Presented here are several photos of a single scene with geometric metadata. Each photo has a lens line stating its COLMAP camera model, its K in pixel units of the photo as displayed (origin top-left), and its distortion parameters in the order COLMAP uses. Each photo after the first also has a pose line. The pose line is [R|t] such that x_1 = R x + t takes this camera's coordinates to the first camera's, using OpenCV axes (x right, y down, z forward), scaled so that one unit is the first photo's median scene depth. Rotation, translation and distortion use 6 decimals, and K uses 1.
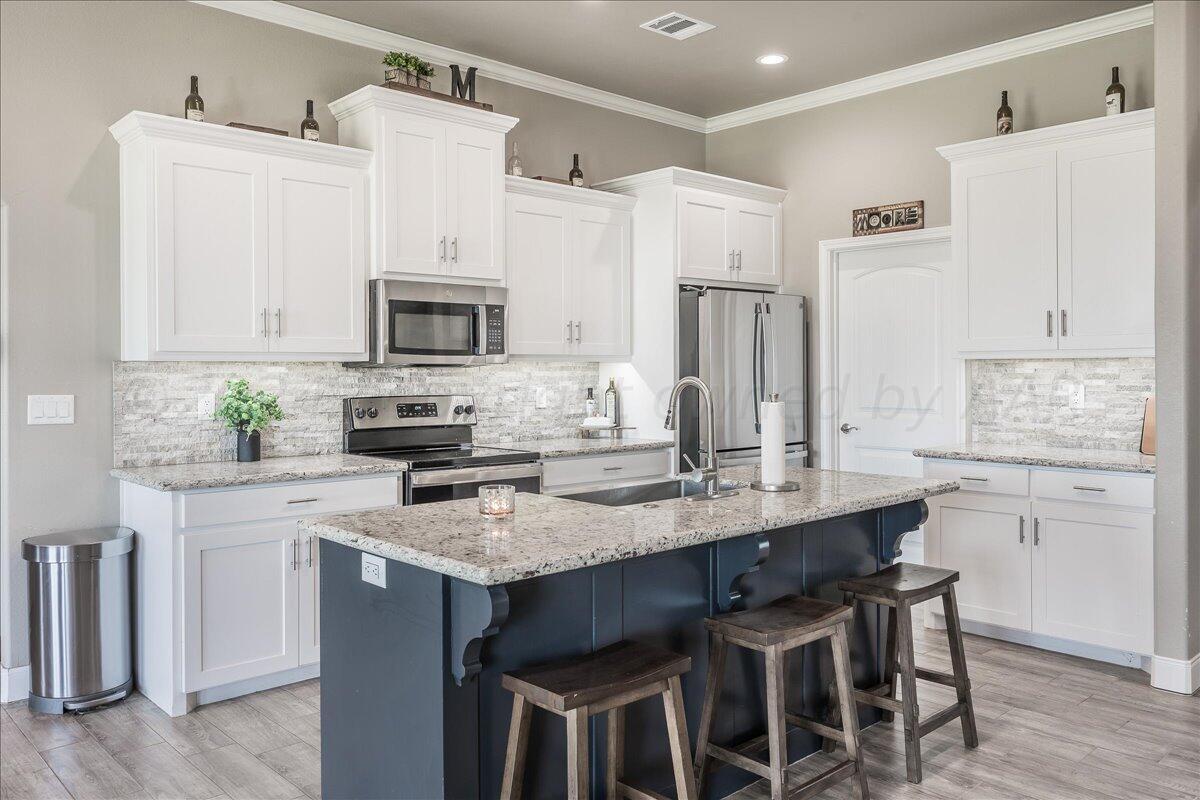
lens RADIAL K [[923.2, 0, 602.3], [0, 923.2, 365.7], [0, 0, 1]] dist [-0.013792, 0.002539]
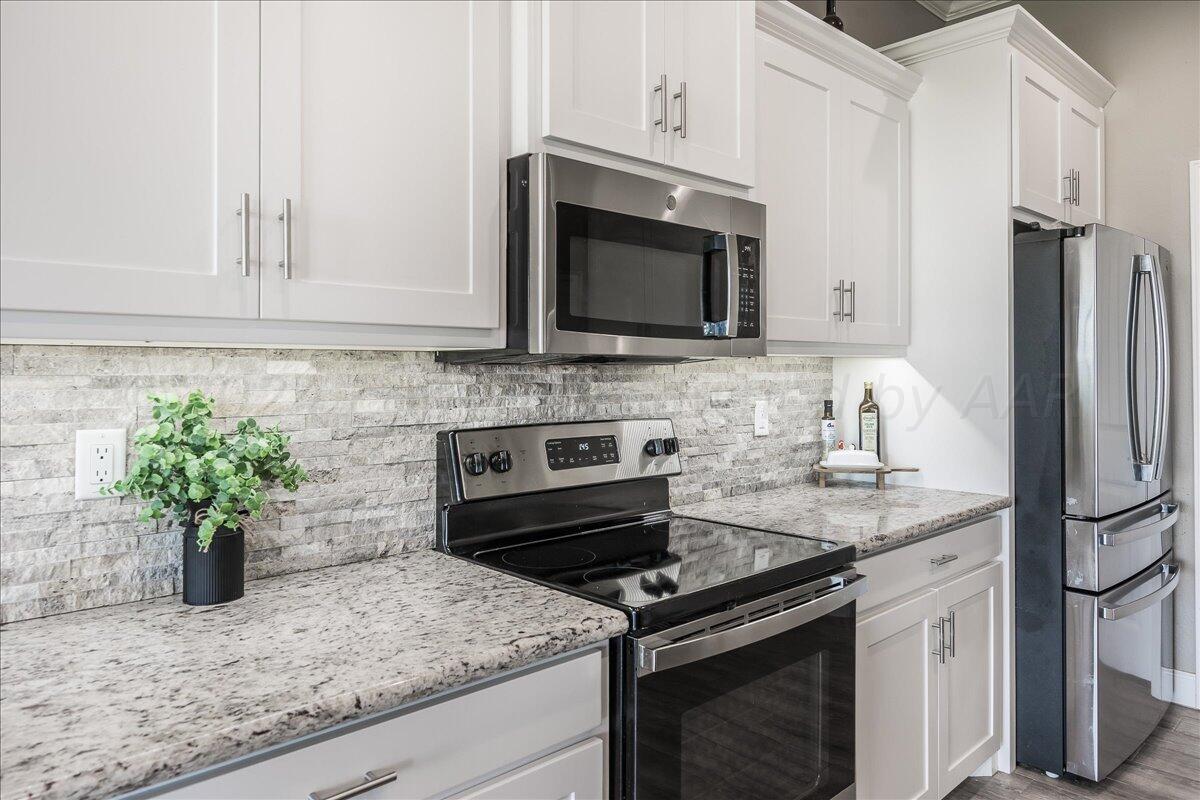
lens RADIAL K [[790.2, 0, 606.6], [0, 790.2, 361.4], [0, 0, 1]] dist [-0.001005, -0.000053]
pose [[0.999959, 0.002947, 0.008536, -0.200066], [-0.002894, 0.999977, -0.006174, 0.002868], [-0.008554, 0.006149, 0.999945, 0.604918]]
